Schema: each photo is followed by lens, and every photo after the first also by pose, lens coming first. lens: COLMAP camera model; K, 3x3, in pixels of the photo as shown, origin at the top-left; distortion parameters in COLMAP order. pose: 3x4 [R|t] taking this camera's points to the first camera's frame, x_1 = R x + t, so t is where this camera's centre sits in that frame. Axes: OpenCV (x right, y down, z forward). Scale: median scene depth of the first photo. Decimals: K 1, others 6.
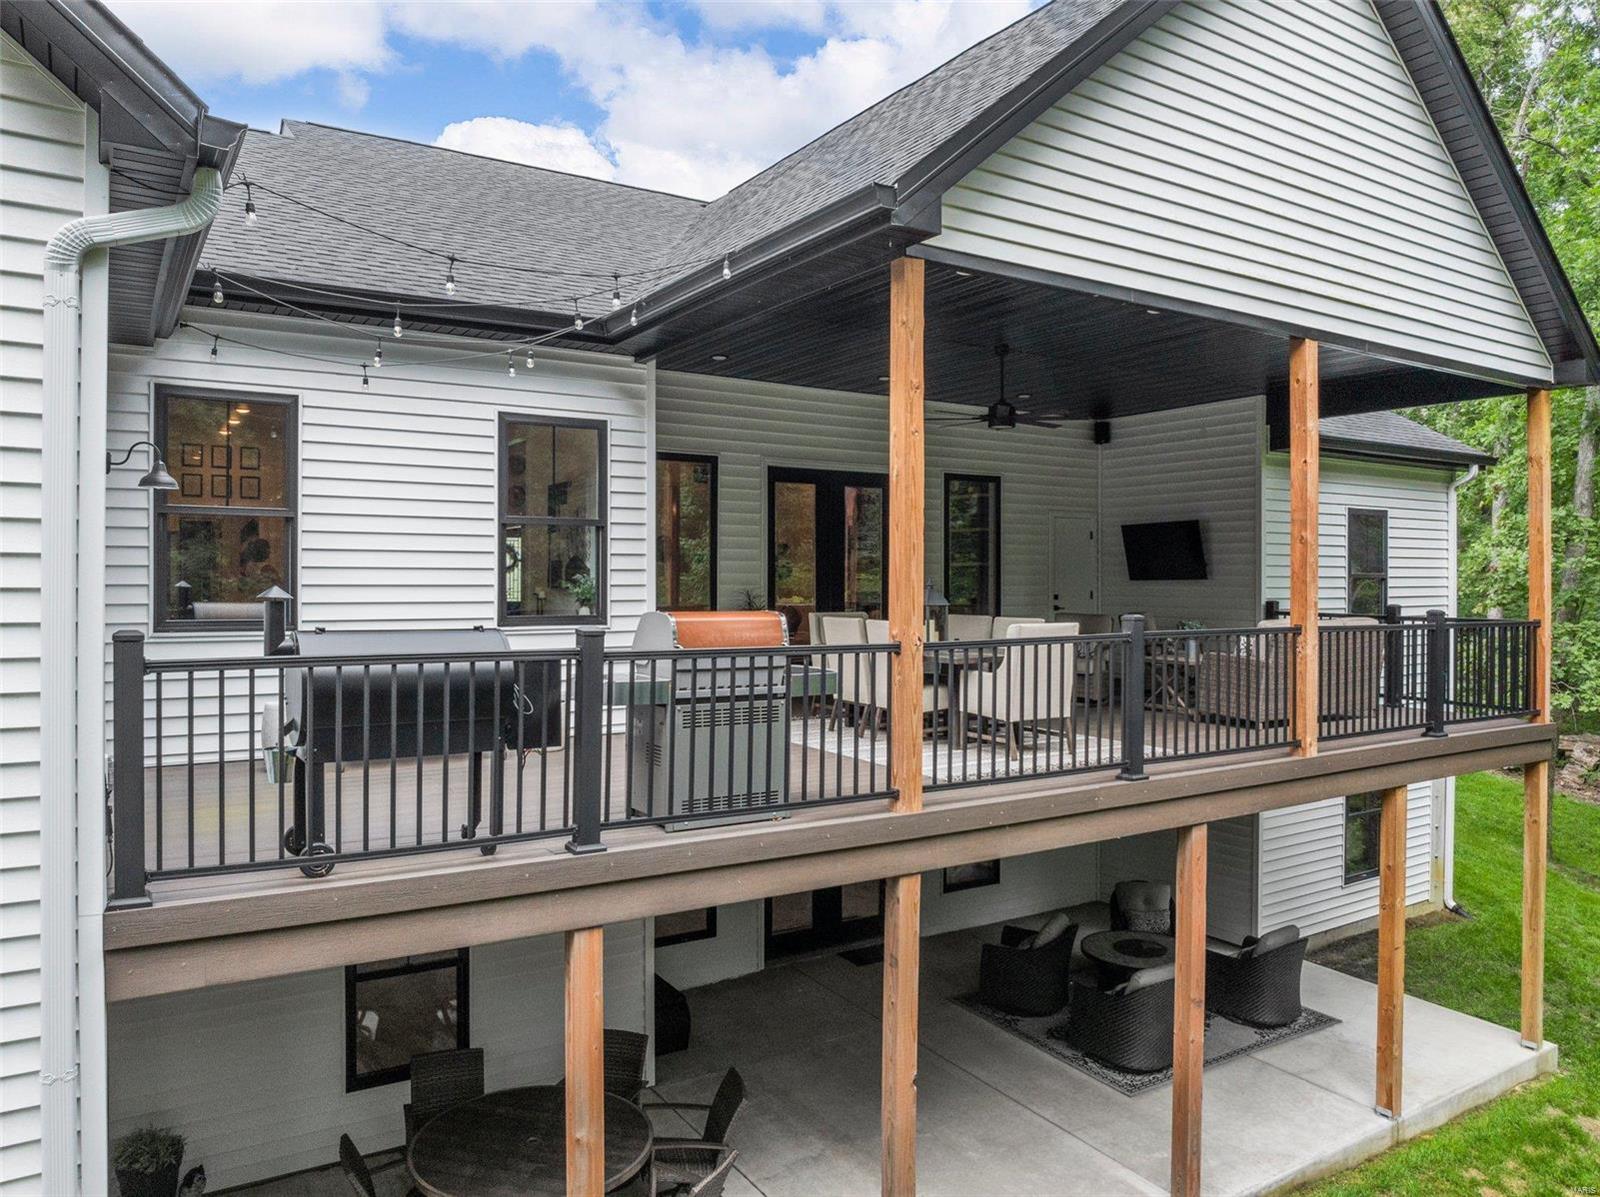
lens RADIAL K [[1123.6, 0, 802.5], [0, 1123.6, 586.1], [0, 0, 1]] dist [-0.043584, -0.000717]
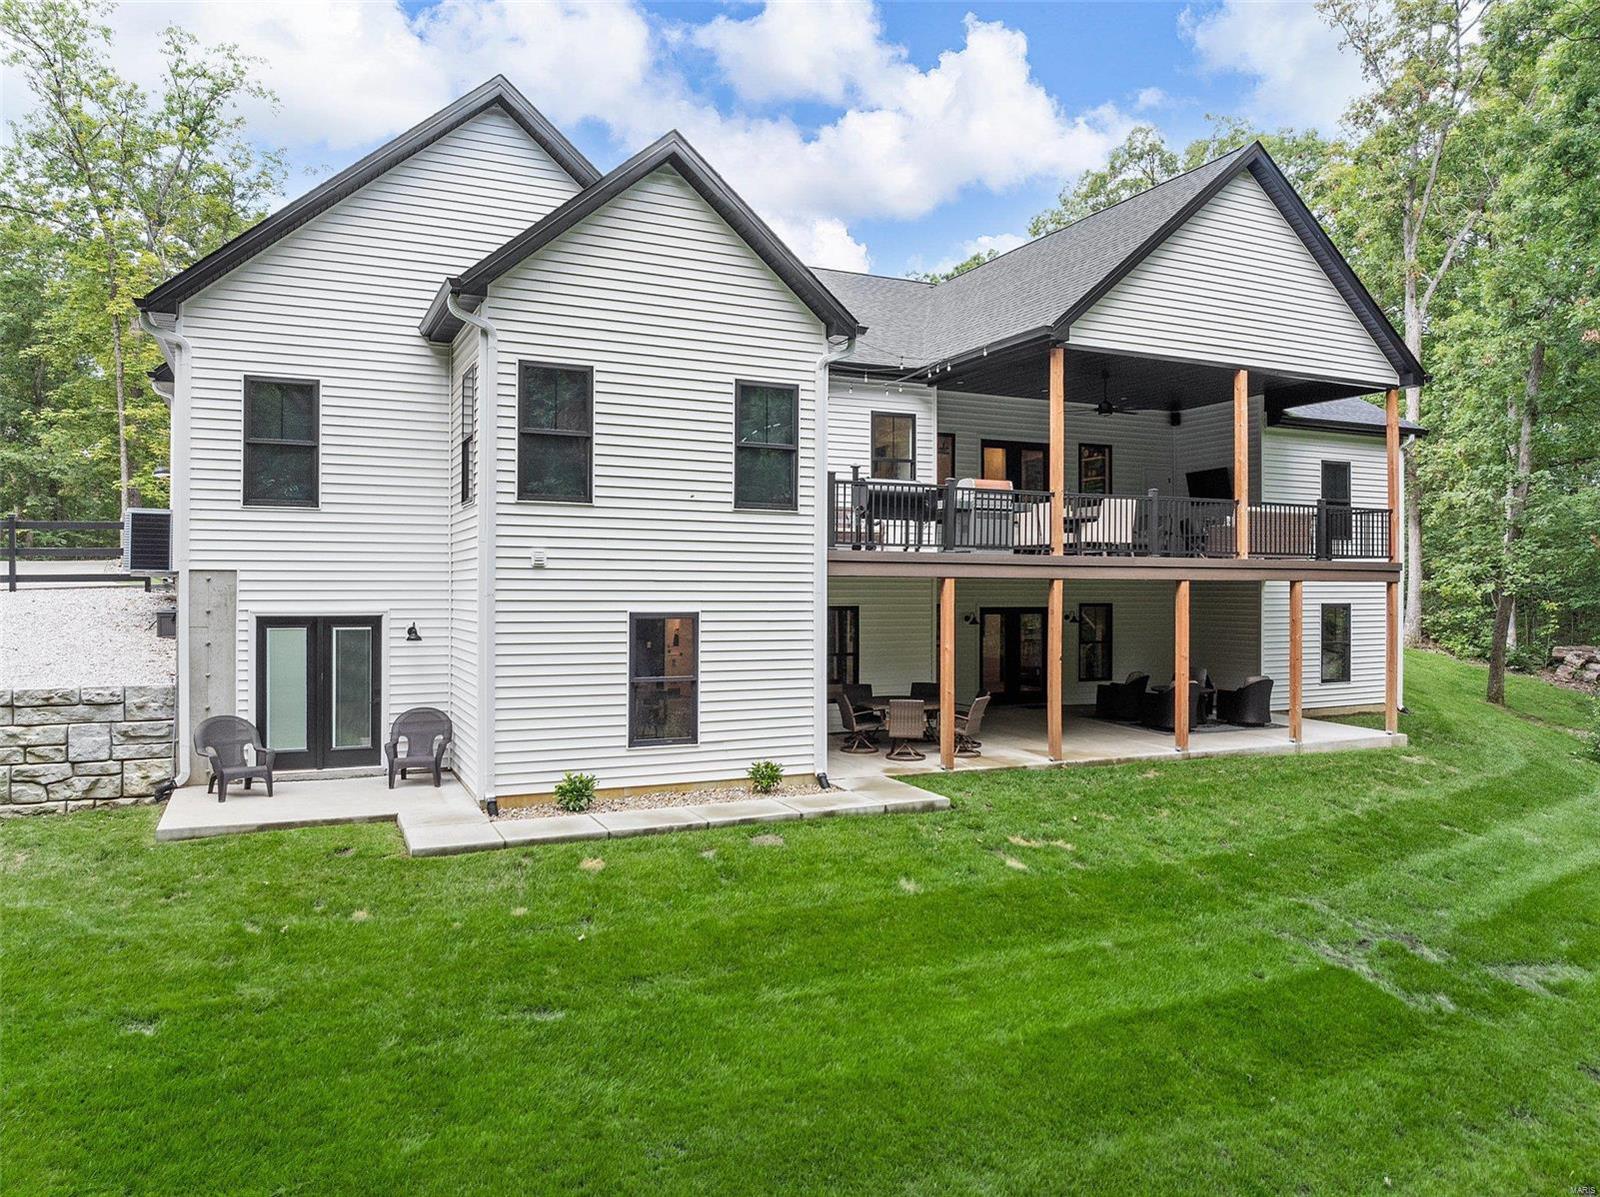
lens RADIAL K [[1123.6, 0, 802.5], [0, 1123.6, 586.1], [0, 0, 1]] dist [-0.043584, -0.000717]
pose [[0.991586, -0.001070, -0.129442, -0.112331], [0.000330, 0.999983, -0.005741, 0.197984], [0.129446, 0.005650, 0.991570, -1.179138]]
